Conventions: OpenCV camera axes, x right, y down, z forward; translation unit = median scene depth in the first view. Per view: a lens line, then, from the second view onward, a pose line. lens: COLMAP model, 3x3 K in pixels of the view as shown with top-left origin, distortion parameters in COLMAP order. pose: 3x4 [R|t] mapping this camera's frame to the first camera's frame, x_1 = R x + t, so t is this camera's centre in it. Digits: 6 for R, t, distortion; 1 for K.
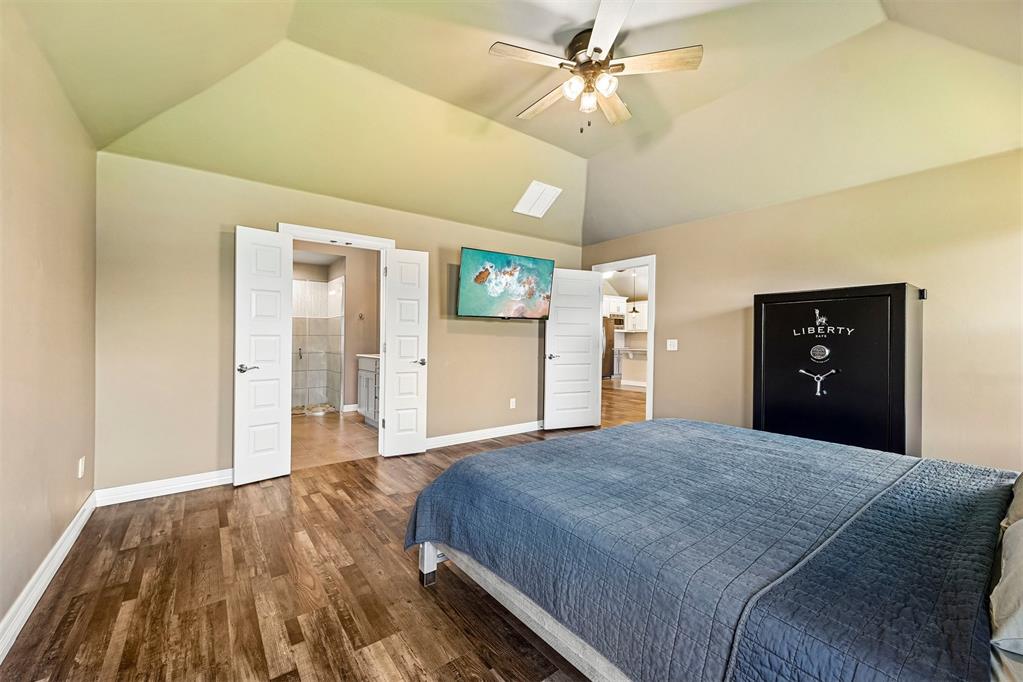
lens RADIAL K [[412.5, 0, 514.0], [0, 412.5, 340.8], [0, 0, 1]] dist [0.002544, 0.000627]
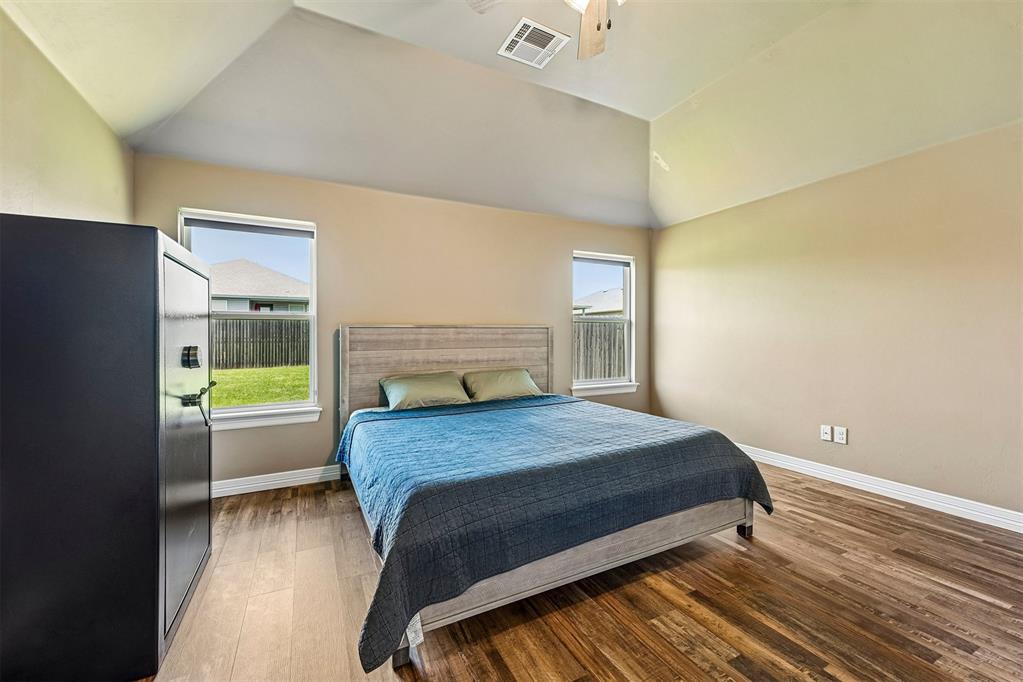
lens RADIAL K [[412.5, 0, 514.0], [0, 412.5, 340.8], [0, 0, 1]] dist [0.002544, 0.000627]
pose [[-0.986002, -0.000217, 0.166735, 0.203053], [0.002275, 0.999889, 0.014752, -0.003795], [-0.166720, 0.014925, -0.985891, 1.844624]]
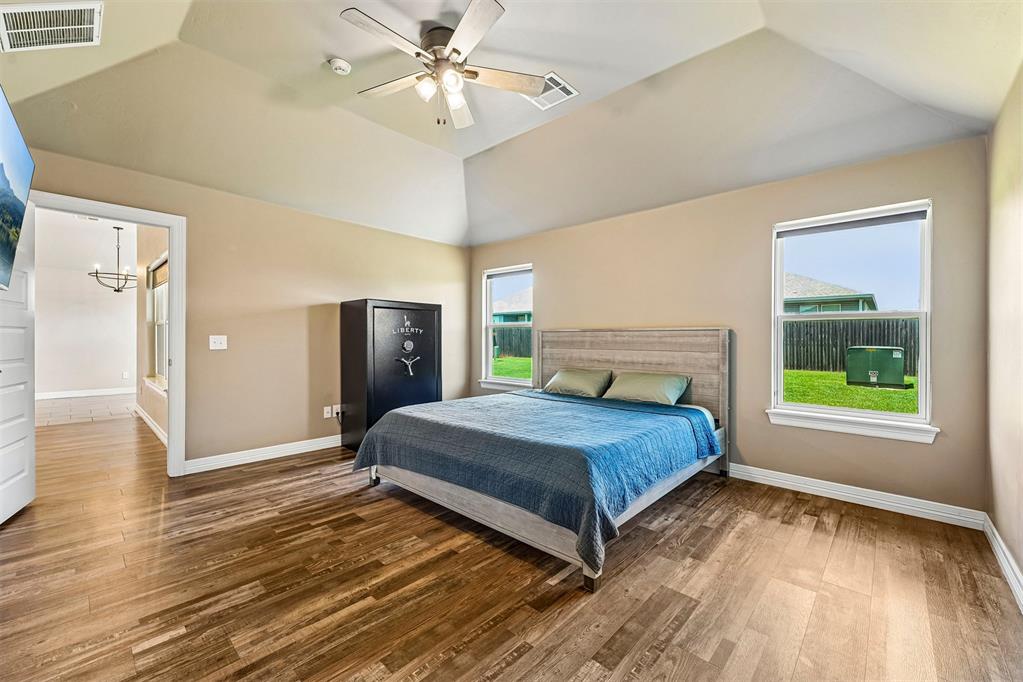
lens RADIAL K [[412.5, 0, 514.0], [0, 412.5, 340.8], [0, 0, 1]] dist [0.002544, 0.000627]
pose [[-0.178343, -0.009945, 0.983918, -0.904454], [-0.003804, 0.999948, 0.009417, -0.004269], [-0.983961, -0.002064, -0.178372, 1.087352]]
